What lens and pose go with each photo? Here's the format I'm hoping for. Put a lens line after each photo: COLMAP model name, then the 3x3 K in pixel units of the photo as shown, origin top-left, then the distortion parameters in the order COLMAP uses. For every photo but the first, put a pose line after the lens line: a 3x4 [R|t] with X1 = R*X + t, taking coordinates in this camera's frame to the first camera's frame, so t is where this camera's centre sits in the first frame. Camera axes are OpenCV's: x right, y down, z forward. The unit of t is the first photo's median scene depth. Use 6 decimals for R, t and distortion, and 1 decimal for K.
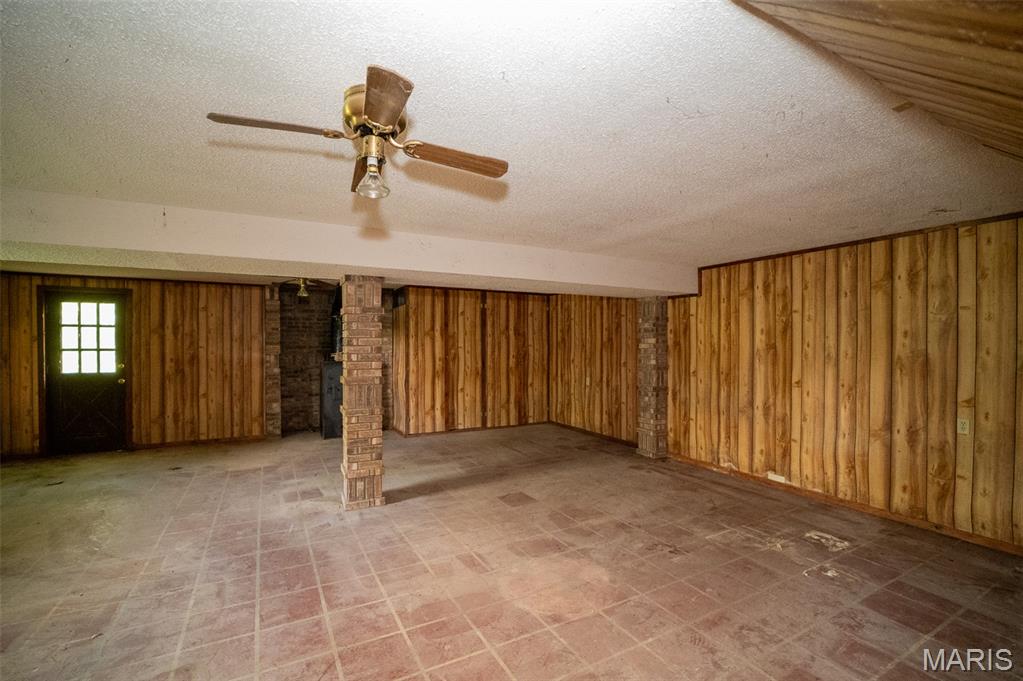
lens RADIAL K [[445.9, 0, 507.2], [0, 445.9, 345.6], [0, 0, 1]] dist [-0.029293, 0.005614]
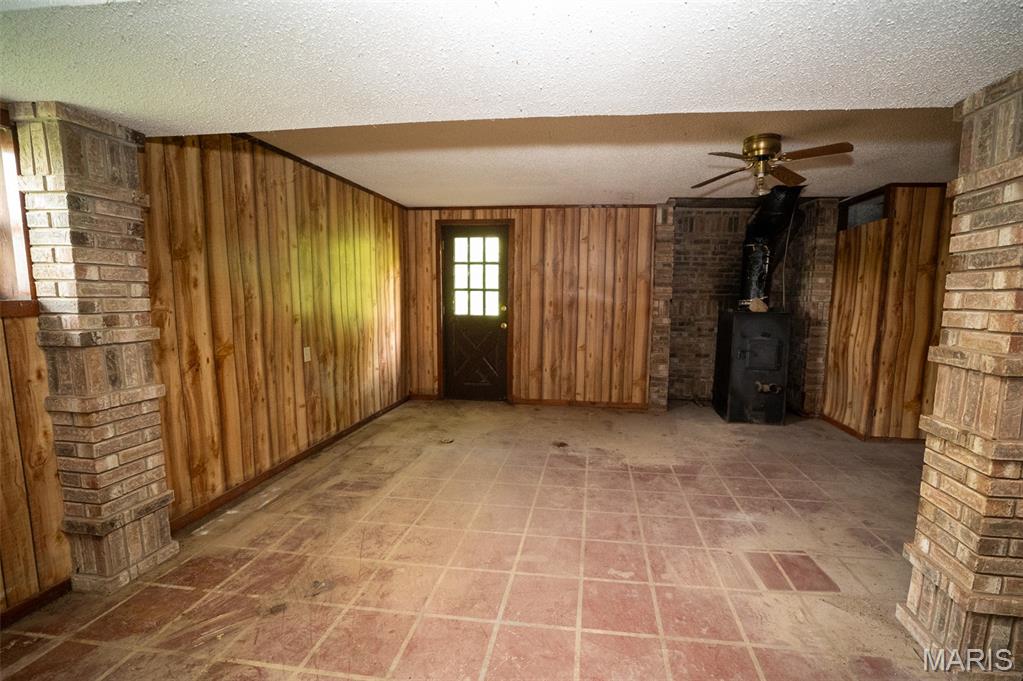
lens RADIAL K [[423.8, 0, 519.0], [0, 423.8, 346.8], [0, 0, 1]] dist [-0.018080, 0.001720]
pose [[0.784556, 0.082088, -0.614600, -0.315409], [-0.013690, 0.993250, 0.115185, 0.023434], [0.619906, -0.081955, 0.780384, 0.332435]]
